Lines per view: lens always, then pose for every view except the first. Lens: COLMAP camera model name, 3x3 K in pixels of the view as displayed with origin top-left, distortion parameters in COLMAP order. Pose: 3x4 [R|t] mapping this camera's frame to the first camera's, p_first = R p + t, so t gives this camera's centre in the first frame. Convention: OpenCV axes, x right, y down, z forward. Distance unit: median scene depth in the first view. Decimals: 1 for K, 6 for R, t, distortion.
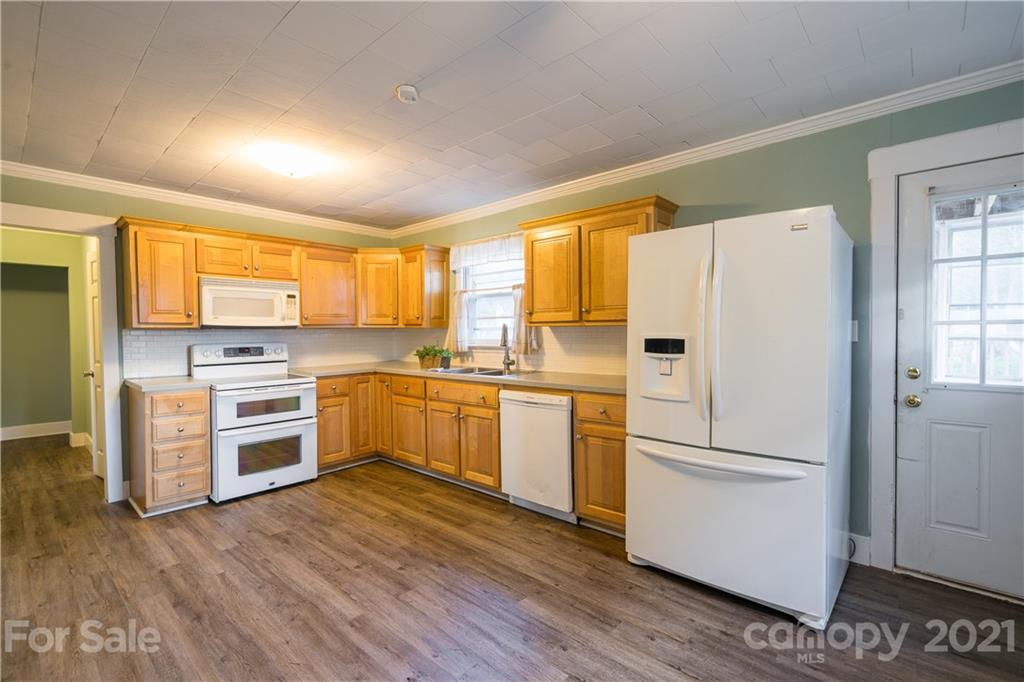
lens RADIAL K [[476.6, 0, 512.0], [0, 476.6, 341.0], [0, 0, 1]] dist [-0.001700, -0.000298]
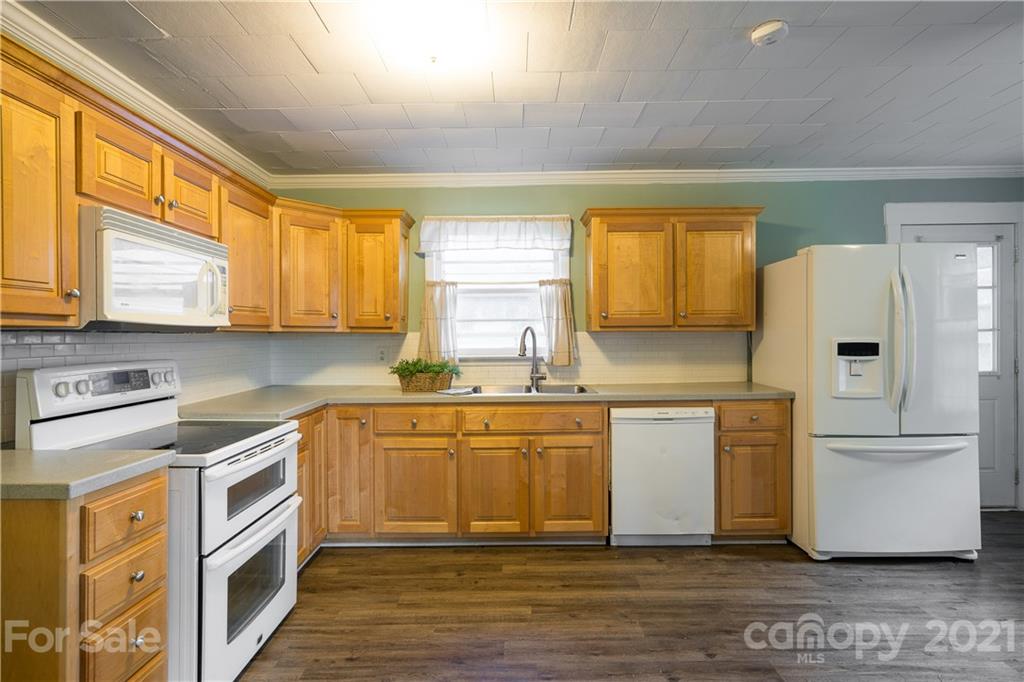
lens RADIAL K [[533.4, 0, 512.0], [0, 533.4, 341.0], [0, 0, 1]] dist [0.003584, 0.000532]
pose [[0.735358, -0.002682, 0.677673, -0.708473], [0.016827, 0.999756, -0.014302, -0.002715], [-0.677470, 0.021921, 0.735224, 0.408298]]
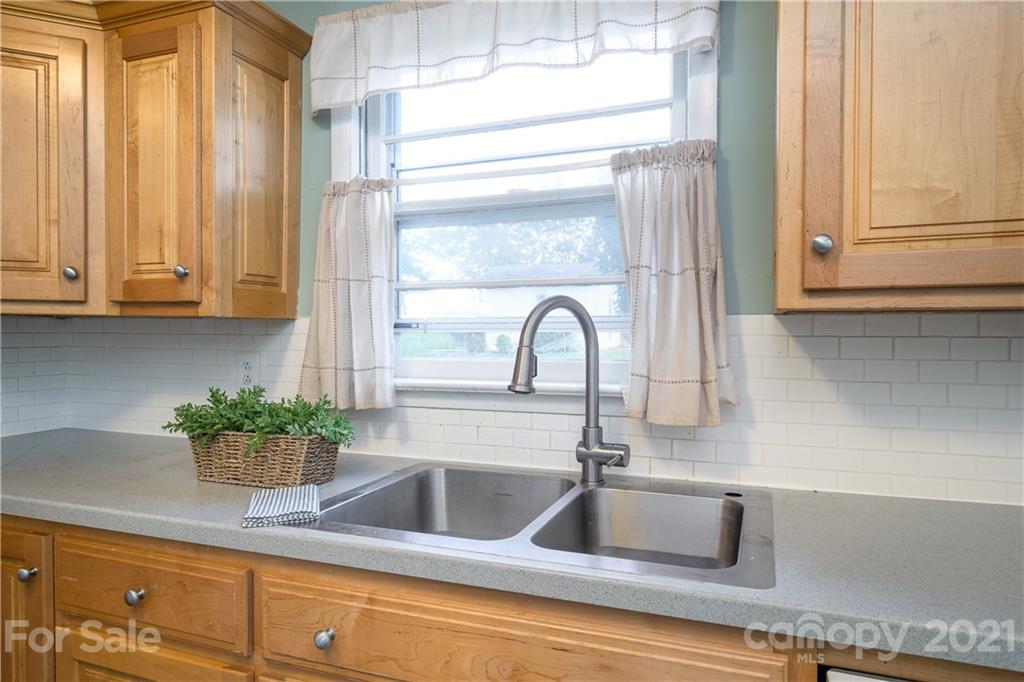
lens RADIAL K [[633.9, 0, 512.0], [0, 633.9, 341.0], [0, 0, 1]] dist [0.005612, 0.001102]
pose [[0.930619, 0.004860, 0.365958, -0.194228], [-0.000212, 0.999919, -0.012738, -0.012415], [-0.365990, 0.011777, 0.930544, 0.770491]]
